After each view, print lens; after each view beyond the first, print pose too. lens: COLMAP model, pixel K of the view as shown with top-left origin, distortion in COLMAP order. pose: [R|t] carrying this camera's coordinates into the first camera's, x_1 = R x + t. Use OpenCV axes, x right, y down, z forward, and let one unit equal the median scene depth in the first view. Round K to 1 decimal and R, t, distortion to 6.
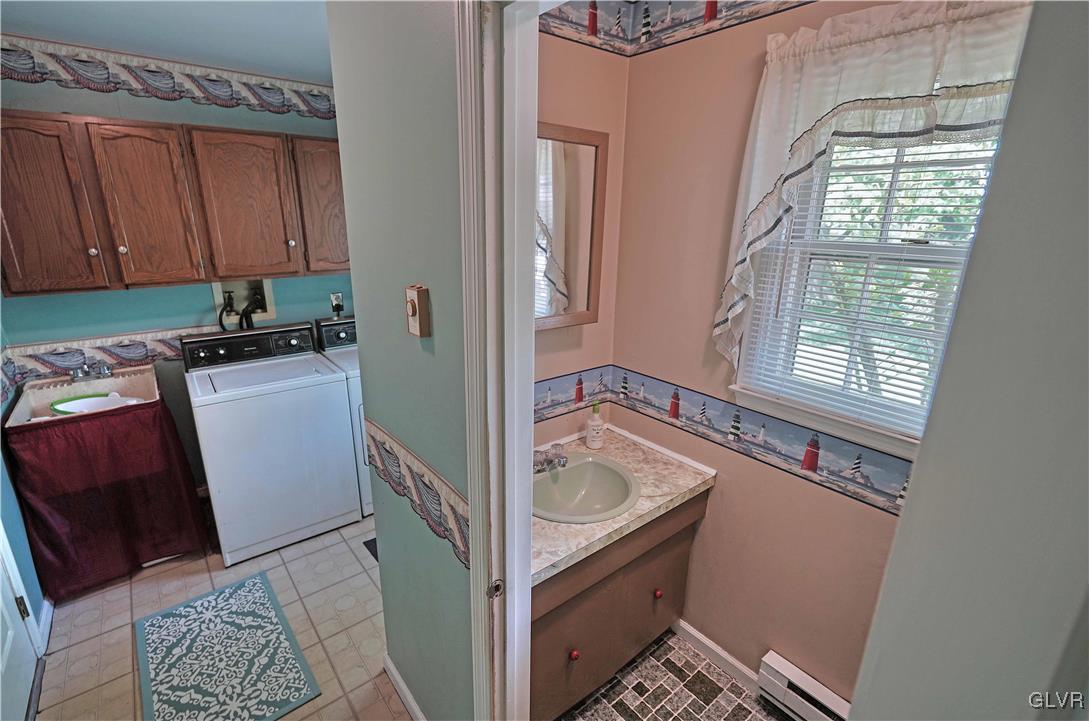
lens RADIAL K [[504.2, 0, 543.0], [0, 504.2, 360.3], [0, 0, 1]] dist [-0.003251, 0.002301]
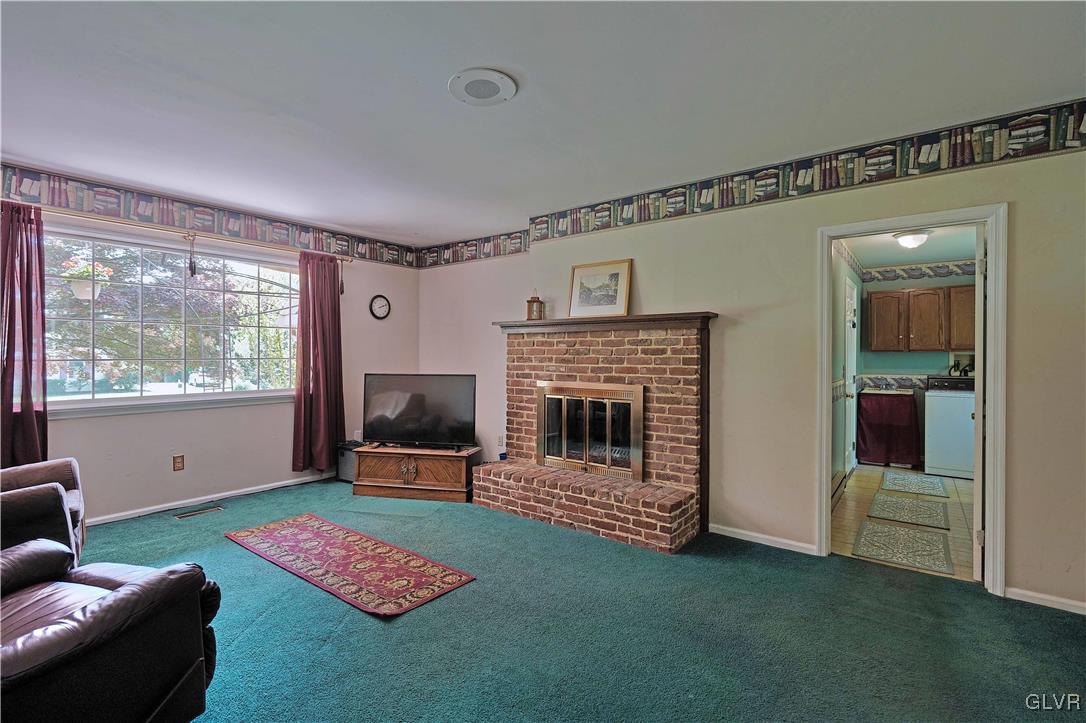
lens RADIAL K [[502.8, 0, 538.6], [0, 502.8, 355.9], [0, 0, 1]] dist [-0.003251, 0.002301]
pose [[0.245280, -0.007674, -0.969422, 1.059094], [-0.278609, 0.957226, -0.078070, 0.545892], [0.928555, 0.289239, 0.232651, -1.196126]]
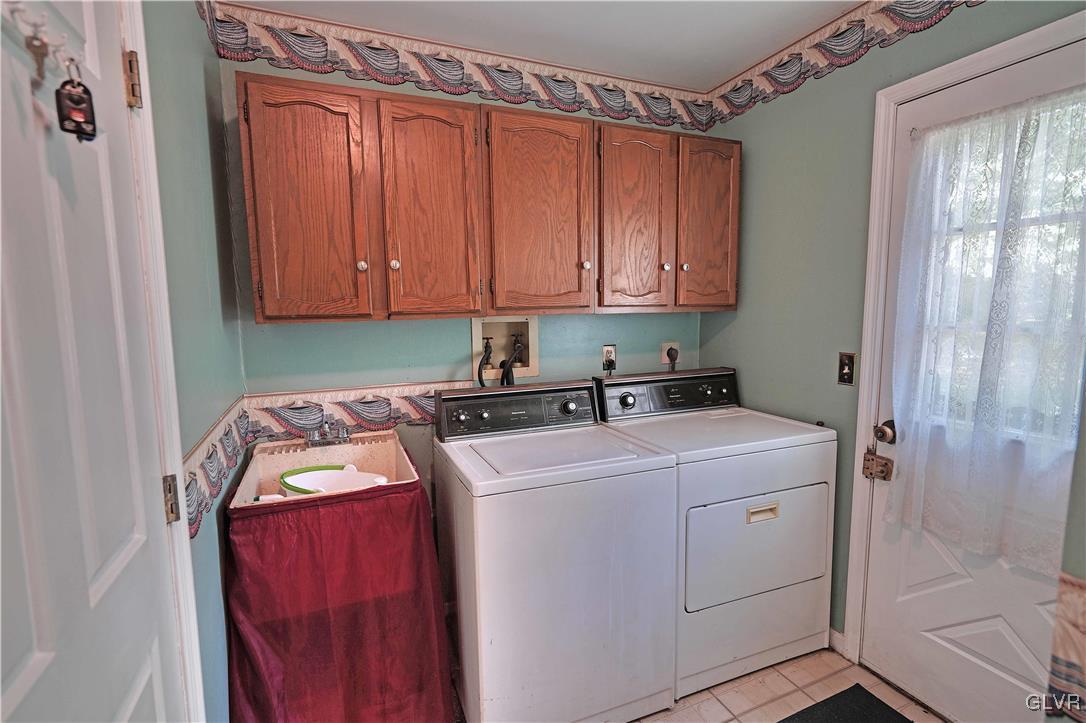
lens RADIAL K [[502.8, 0, 535.8], [0, 502.8, 359.4], [0, 0, 1]] dist [-0.003251, 0.002301]
pose [[0.963793, 0.003752, -0.266625, -0.406311], [-0.052493, 0.983004, -0.175917, 0.028631], [0.261434, 0.183544, 0.947610, 0.357315]]
